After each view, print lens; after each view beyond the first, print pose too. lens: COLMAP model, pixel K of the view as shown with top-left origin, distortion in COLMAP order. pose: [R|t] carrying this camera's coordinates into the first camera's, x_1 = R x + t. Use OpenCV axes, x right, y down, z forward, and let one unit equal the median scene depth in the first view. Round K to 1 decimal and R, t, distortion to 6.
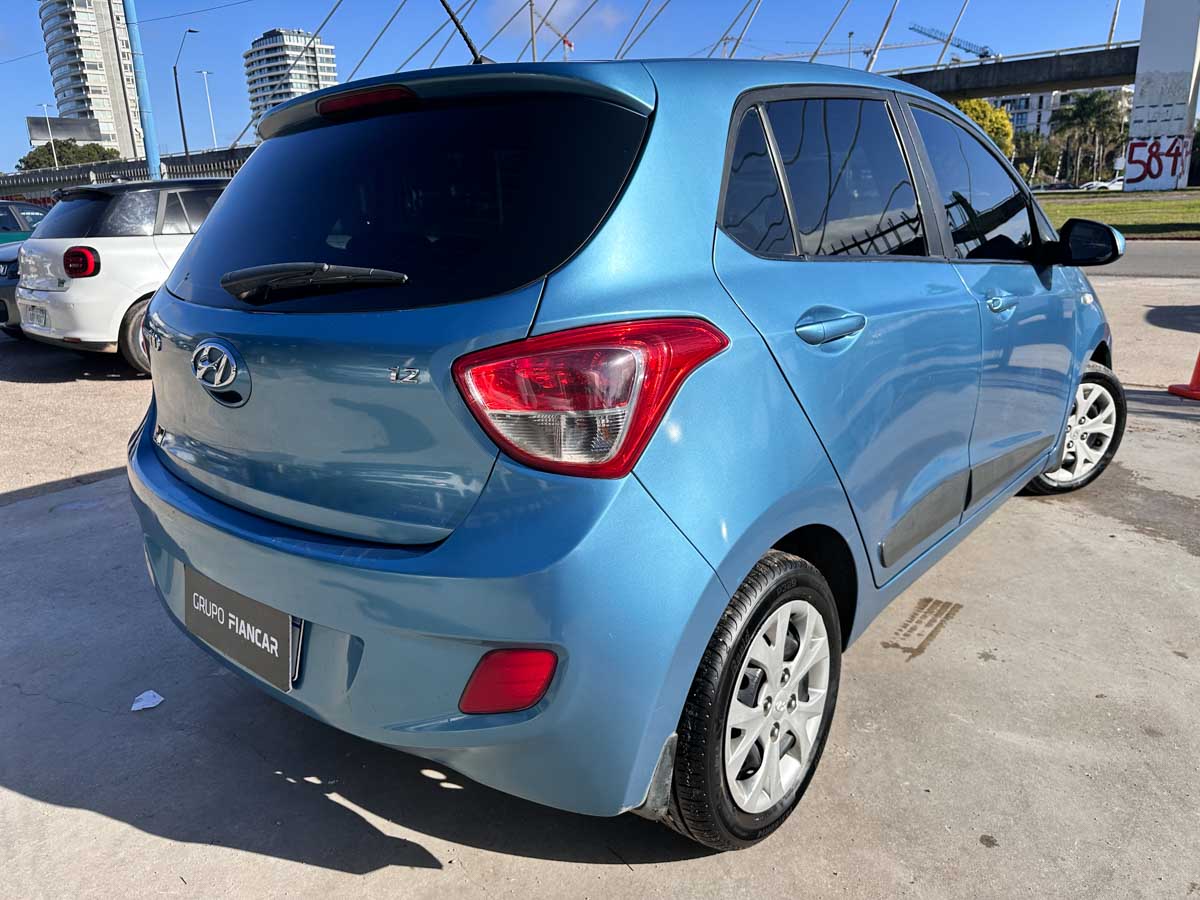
lens RADIAL K [[875.8, 0, 600.9], [0, 875.8, 454.8], [0, 0, 1]] dist [0.052449, -0.068284]
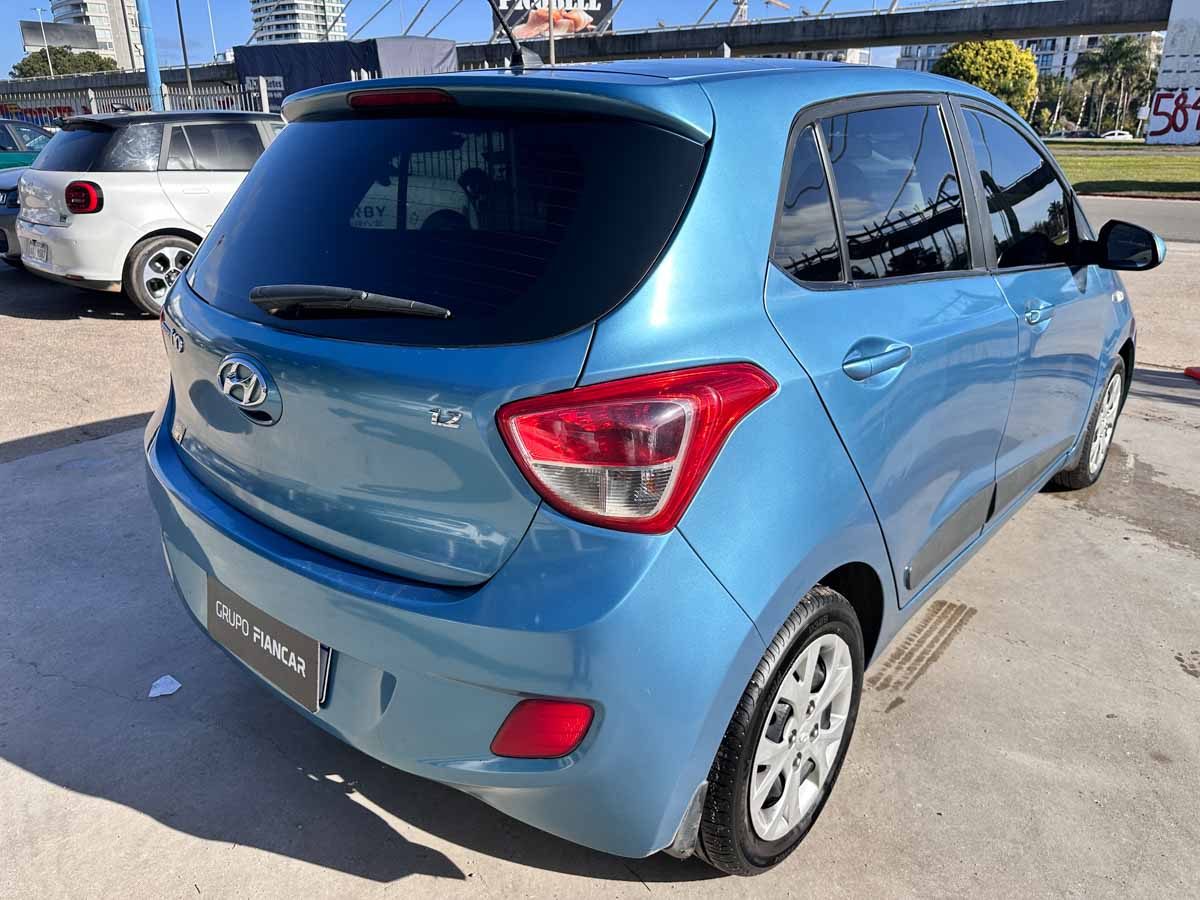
lens RADIAL K [[875.8, 0, 600.9], [0, 875.8, 454.8], [0, 0, 1]] dist [0.052449, -0.068284]
pose [[0.999261, 0.038052, 0.005509, -0.040352], [-0.038362, 0.996315, 0.076710, -0.093697], [-0.002570, -0.076865, 0.997038, 0.021575]]
